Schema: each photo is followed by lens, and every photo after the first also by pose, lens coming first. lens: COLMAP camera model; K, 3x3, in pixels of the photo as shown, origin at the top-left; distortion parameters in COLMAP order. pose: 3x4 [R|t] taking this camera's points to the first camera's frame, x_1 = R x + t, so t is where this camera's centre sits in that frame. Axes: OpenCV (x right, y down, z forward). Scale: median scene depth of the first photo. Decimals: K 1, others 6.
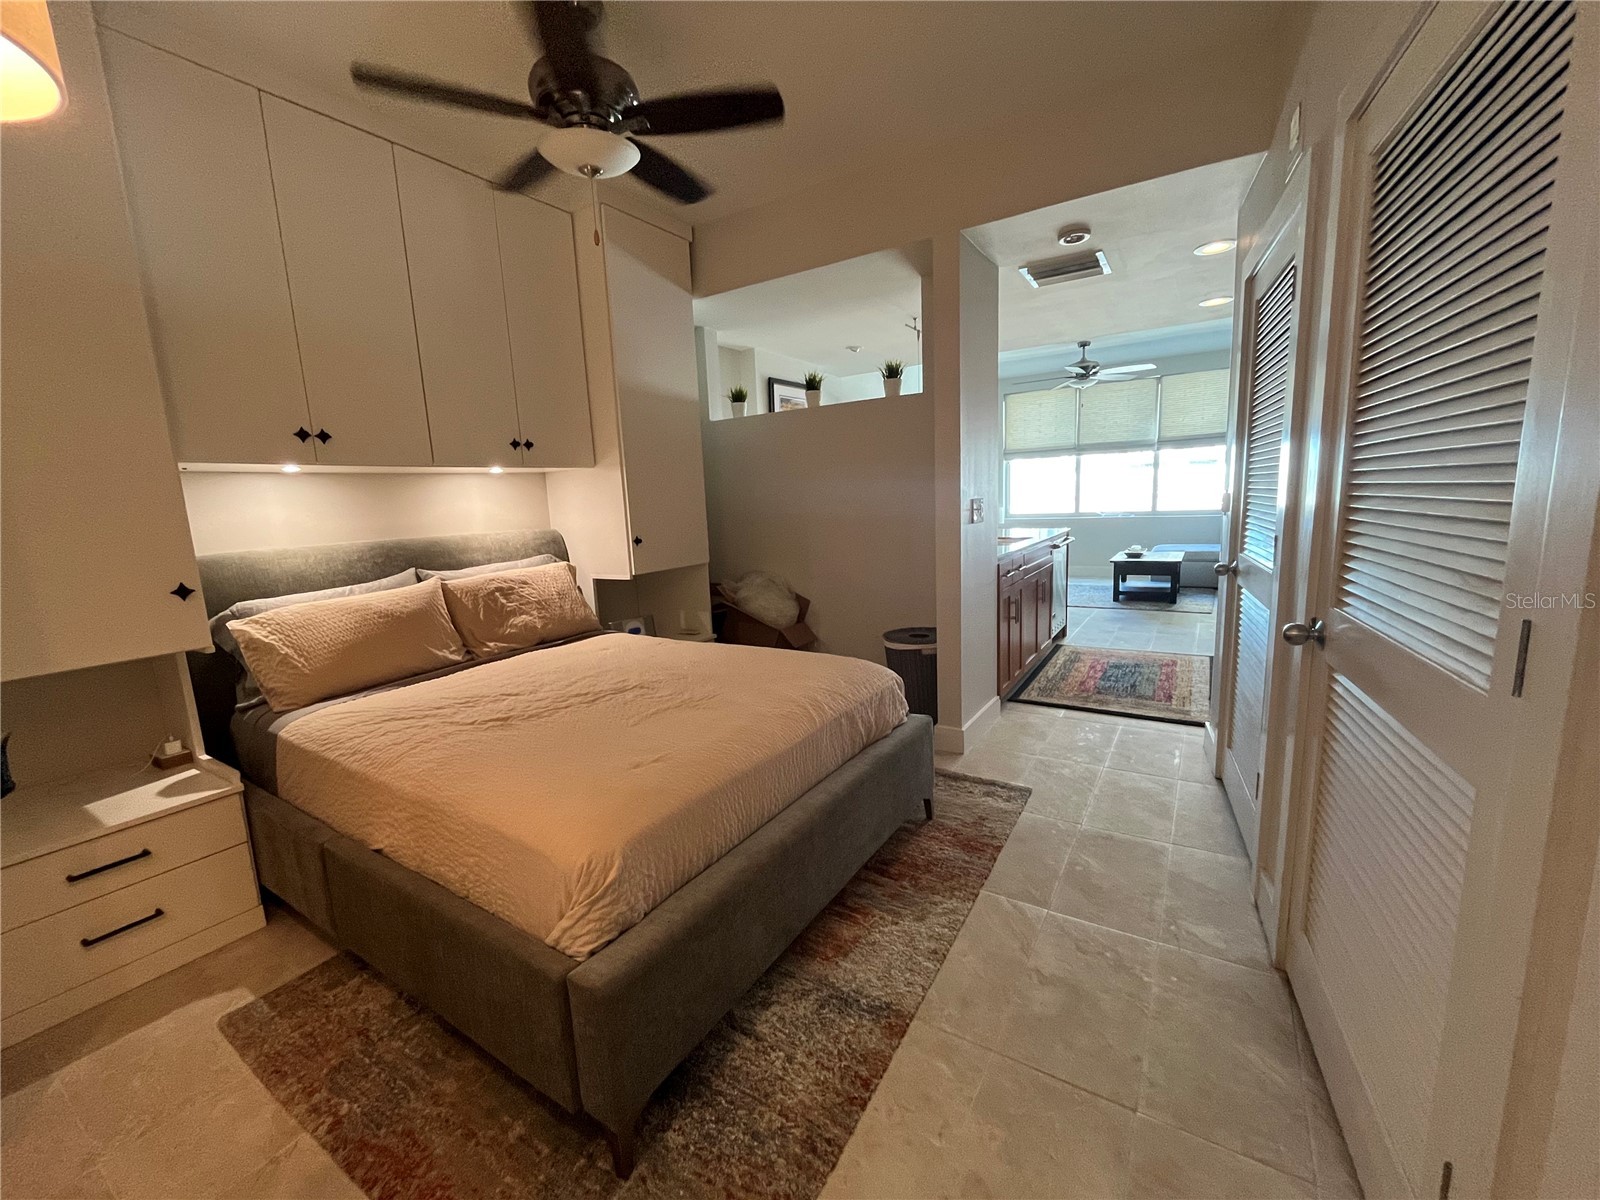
lens RADIAL K [[644.0, 0, 802.0], [0, 644.0, 595.4], [0, 0, 1]] dist [-0.001343, 0.000019]
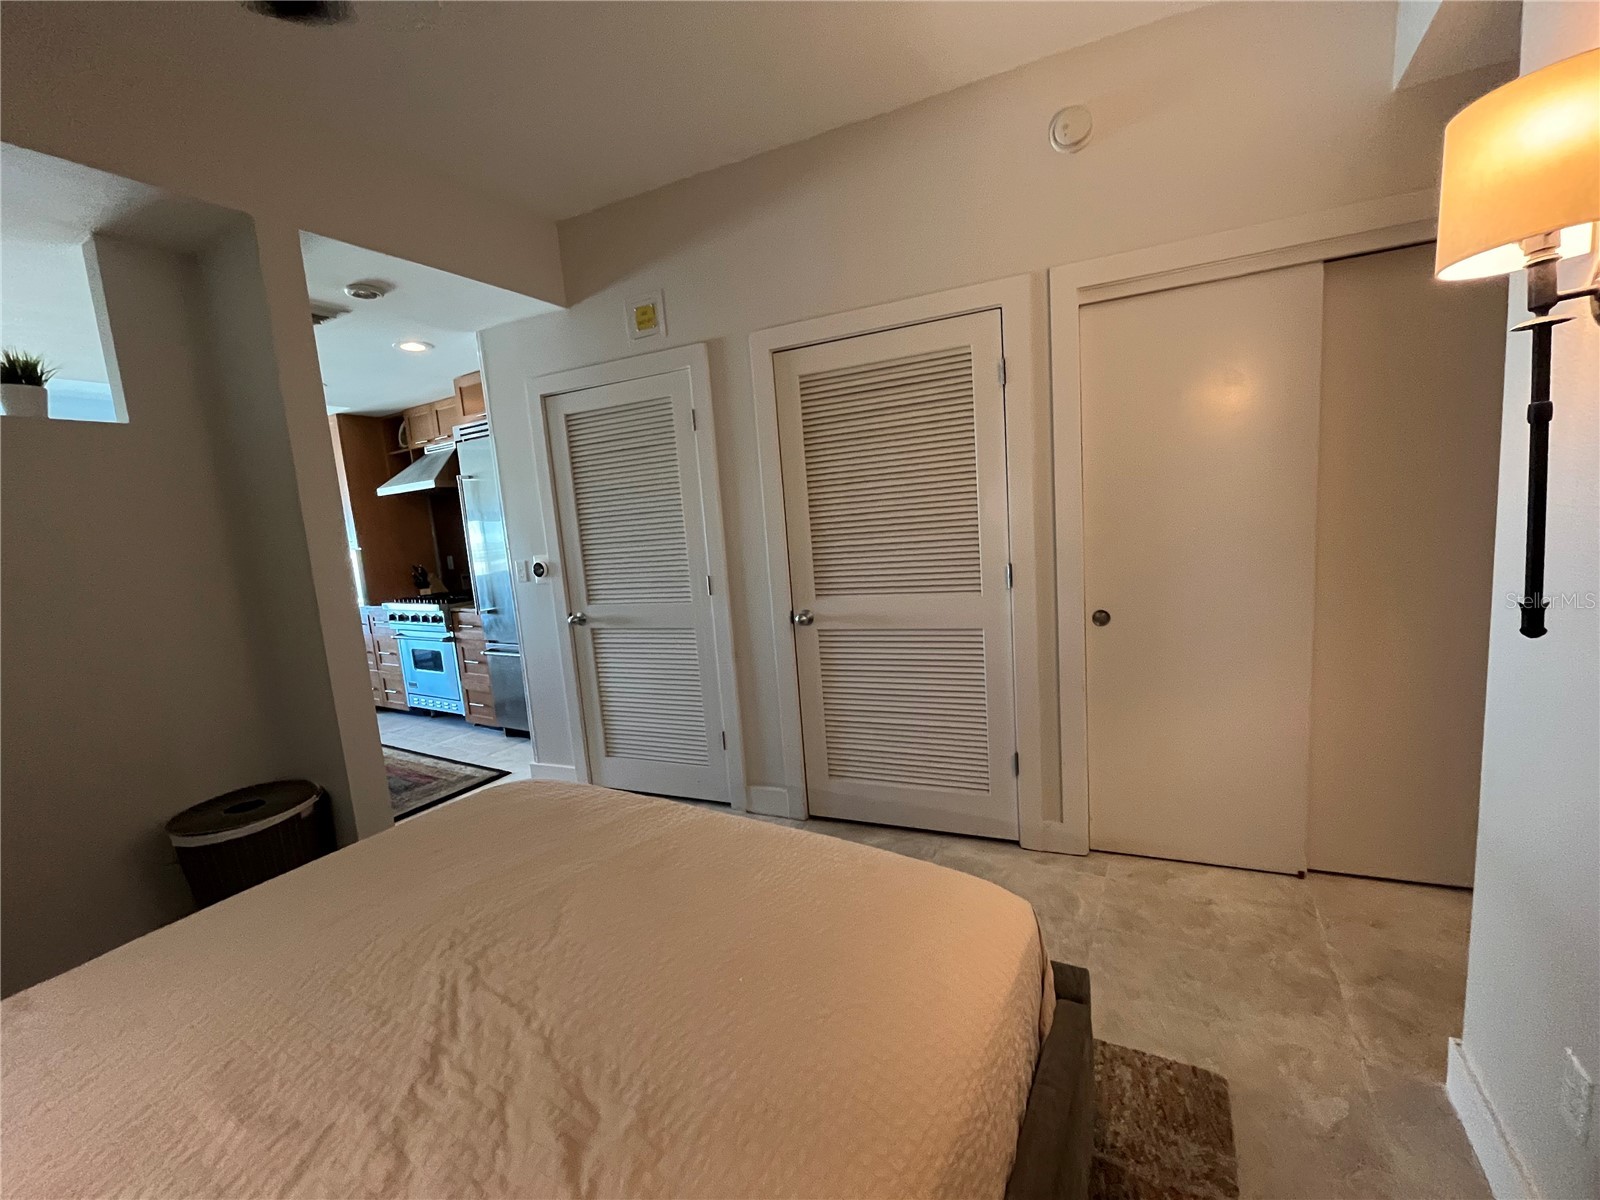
lens RADIAL K [[644.0, 0, 802.0], [0, 644.0, 595.4], [0, 0, 1]] dist [-0.001343, 0.000019]
pose [[-0.041908, -0.076856, 0.996161, -0.296432], [0.246990, 0.965295, 0.084865, -0.037212], [-0.968111, 0.249598, -0.021471, 0.298684]]
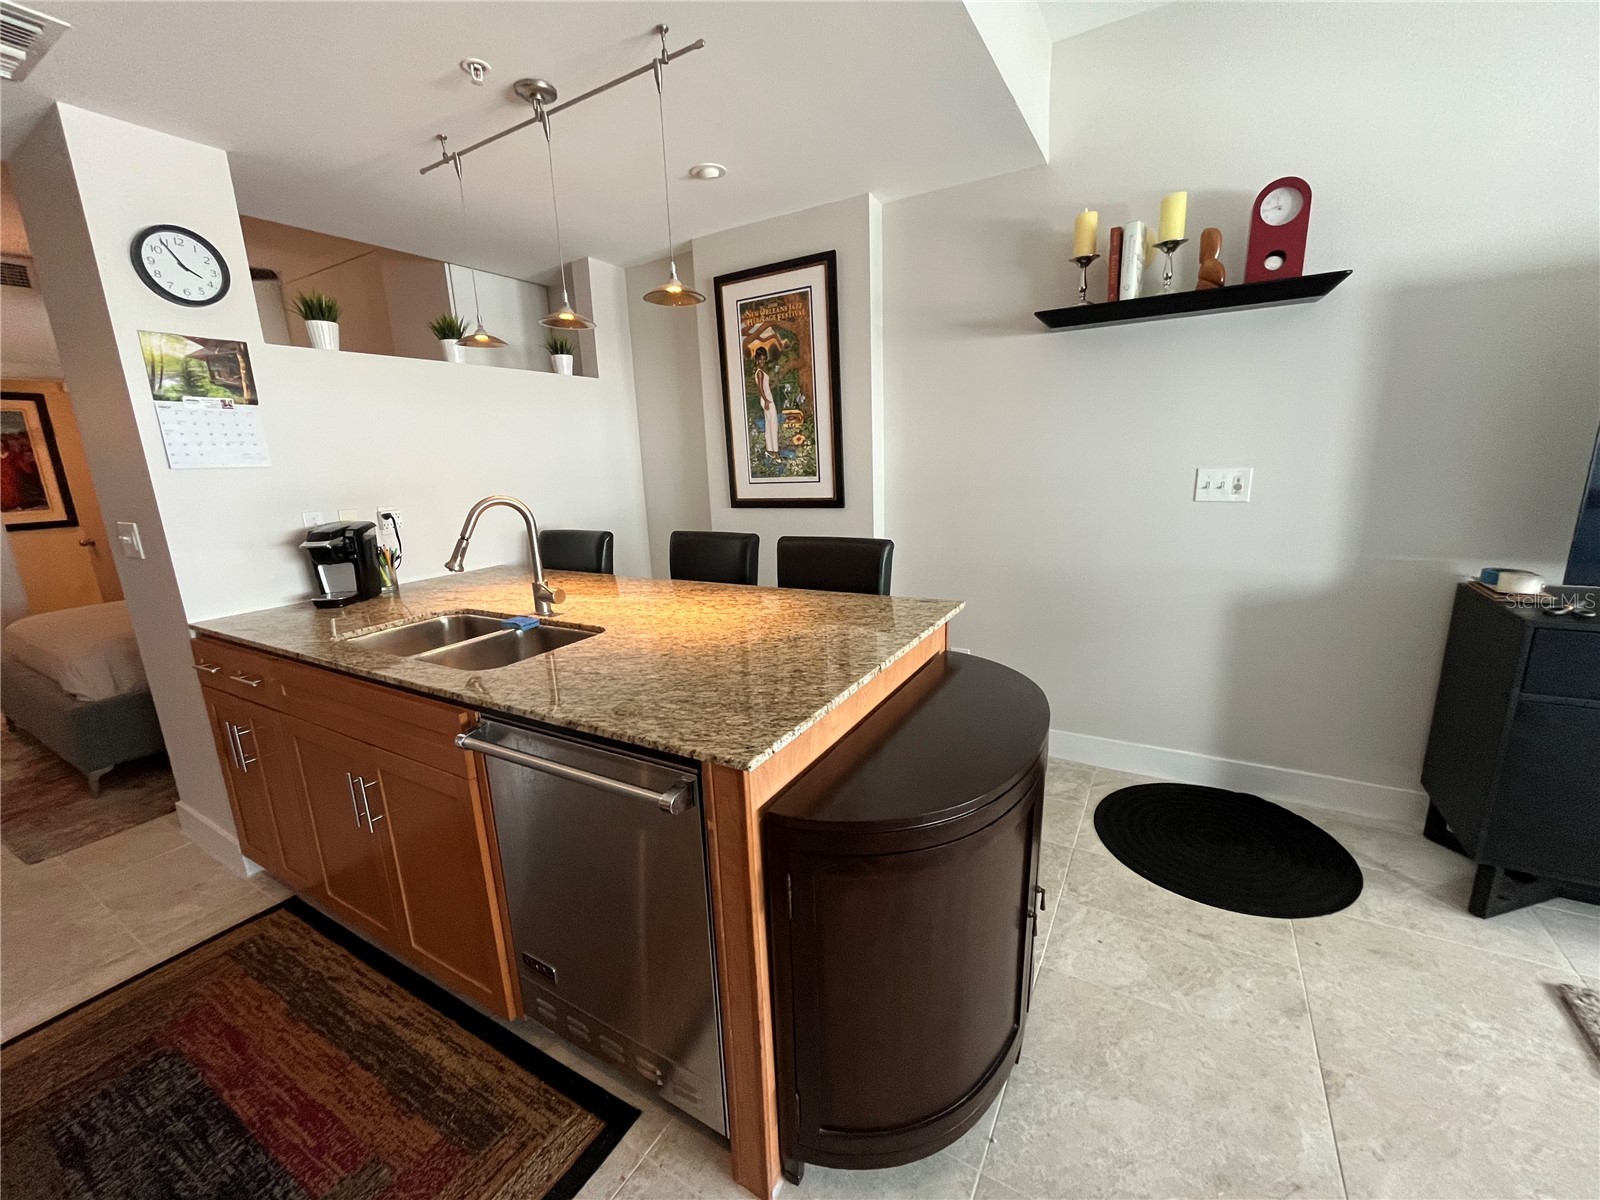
lens RADIAL K [[646.6, 0, 783.6], [0, 646.6, 600.5], [0, 0, 1]] dist [-0.000370, 0.000121]
pose [[0.027519, 0.261896, -0.964704, 0.604592], [-0.116963, 0.959284, 0.257088, -0.203110], [0.992755, 0.105760, 0.057030, 1.030695]]
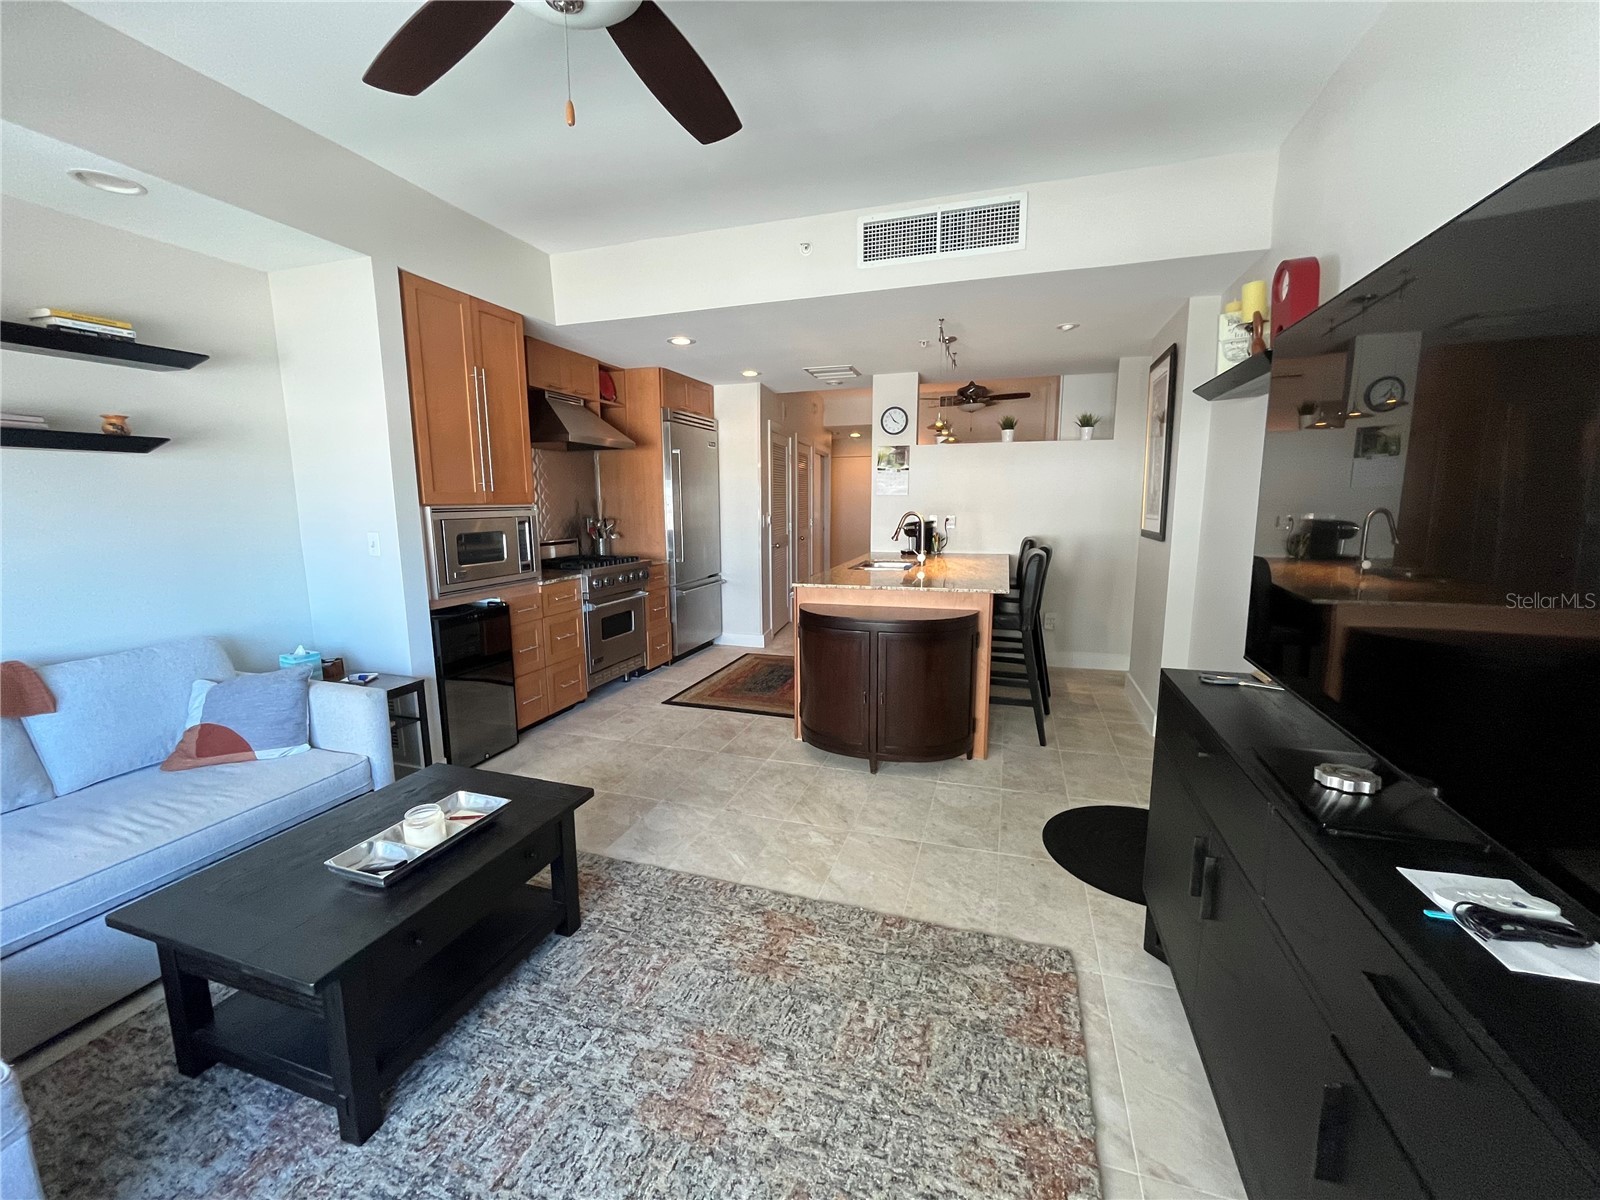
lens RADIAL K [[644.0, 0, 802.0], [0, 644.0, 595.4], [0, 0, 1]] dist [-0.001343, 0.000019]
pose [[-0.966431, 0.084522, -0.242624, 0.589805], [0.006150, 0.951679, 0.307034, -0.304902], [0.256851, 0.295235, -0.920252, 1.674691]]
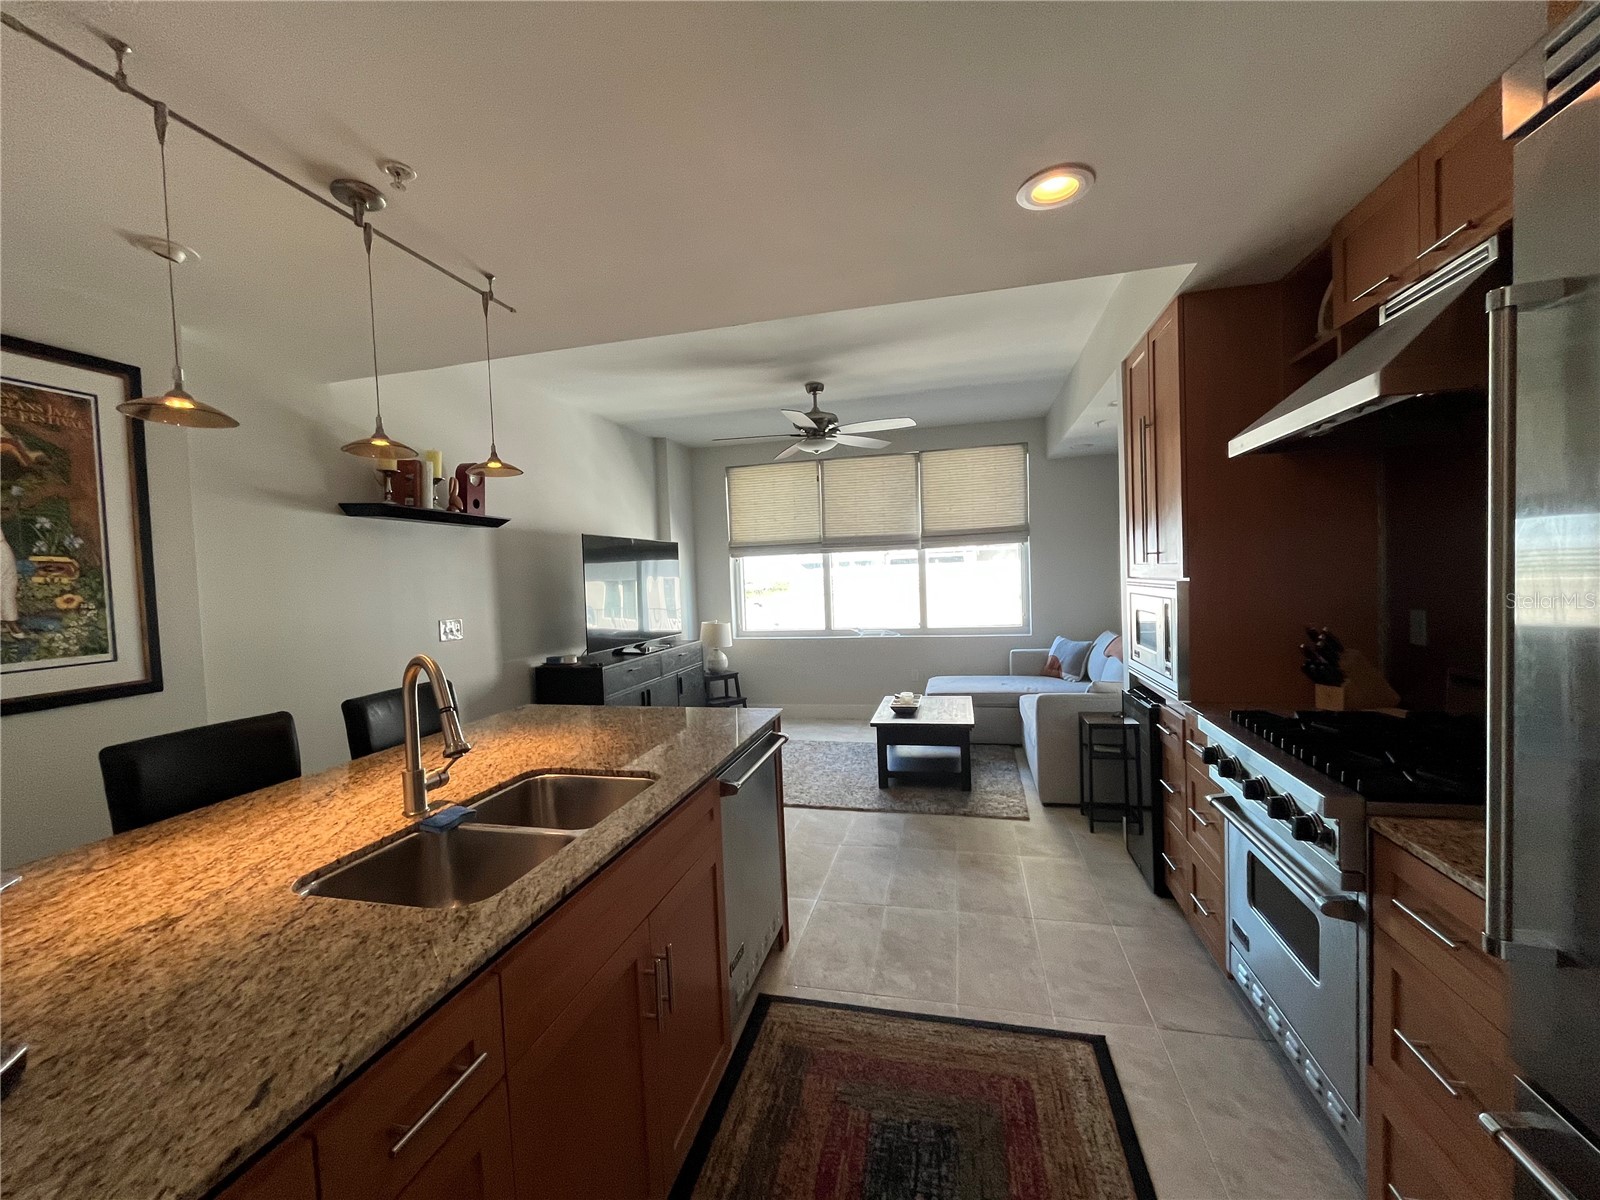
lens RADIAL K [[644.0, 0, 802.0], [0, 644.0, 595.4], [0, 0, 1]] dist [-0.001343, 0.000019]
pose [[0.947016, -0.001433, 0.321184, 0.289033], [0.046451, 0.990088, -0.132546, -0.126171], [-0.317810, 0.140443, 0.937695, 0.563020]]
